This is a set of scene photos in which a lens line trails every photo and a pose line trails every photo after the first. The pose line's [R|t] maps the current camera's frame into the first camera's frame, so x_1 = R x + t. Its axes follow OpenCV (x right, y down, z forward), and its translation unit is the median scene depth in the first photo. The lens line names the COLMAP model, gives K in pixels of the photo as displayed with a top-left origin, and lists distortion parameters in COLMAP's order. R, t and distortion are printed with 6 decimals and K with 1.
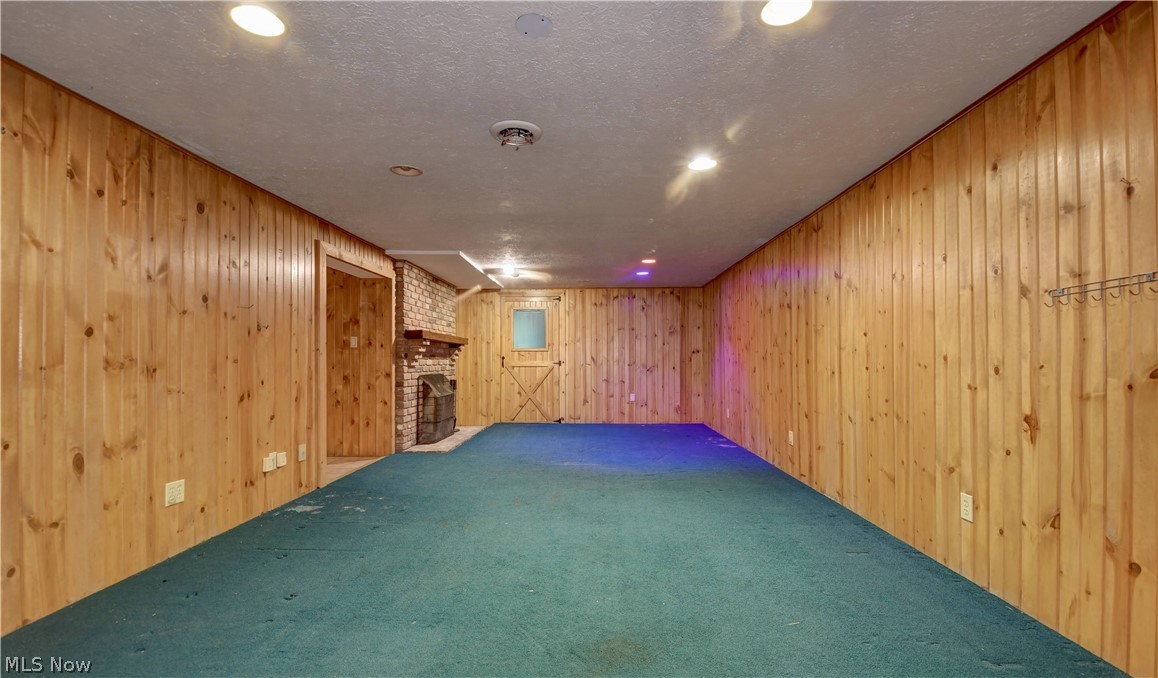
lens RADIAL K [[552.6, 0, 579.8], [0, 552.6, 349.1], [0, 0, 1]] dist [-0.000158, -0.000001]
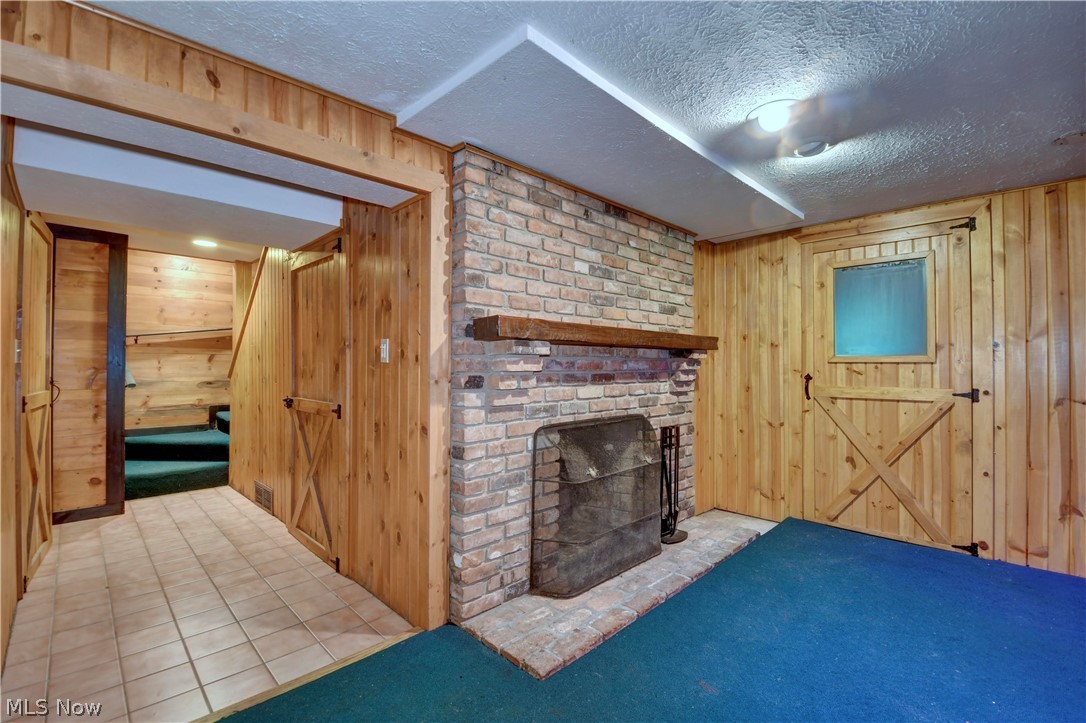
lens RADIAL K [[478.1, 0, 541.2], [0, 478.1, 359.1], [0, 0, 1]] dist [0.003404, -0.013245]
pose [[0.728750, -0.005046, -0.684761, -0.029513], [0.012633, 0.999902, 0.006076, -0.004756], [0.684663, -0.013078, 0.728742, 0.565700]]
